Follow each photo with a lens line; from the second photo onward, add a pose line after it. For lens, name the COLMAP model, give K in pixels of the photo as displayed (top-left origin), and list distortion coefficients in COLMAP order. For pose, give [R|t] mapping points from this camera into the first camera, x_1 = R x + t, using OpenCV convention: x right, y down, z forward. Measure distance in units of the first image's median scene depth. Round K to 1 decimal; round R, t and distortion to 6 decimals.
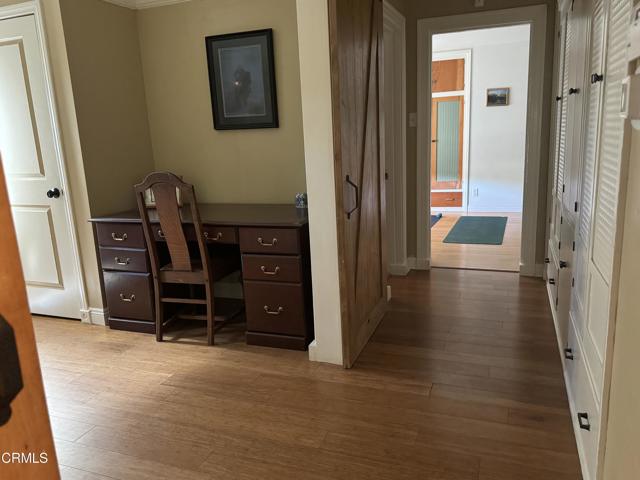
lens RADIAL K [[497.6, 0, 320.0], [0, 497.6, 240.0], [0, 0, 1]] dist [0.136982, -0.179021]
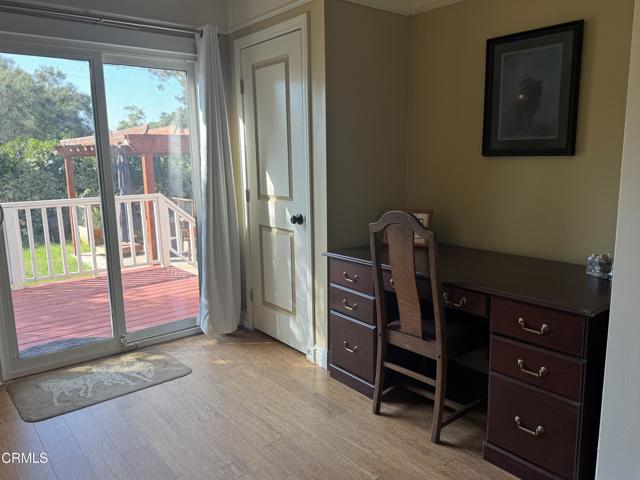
lens RADIAL K [[497.6, 0, 320.0], [0, 497.6, 240.0], [0, 0, 1]] dist [0.136982, -0.179021]
pose [[0.863740, 0.119047, -0.489675, -0.028423], [-0.134762, 0.990873, 0.003189, -0.065701], [0.485585, 0.063235, 0.871899, 0.224721]]
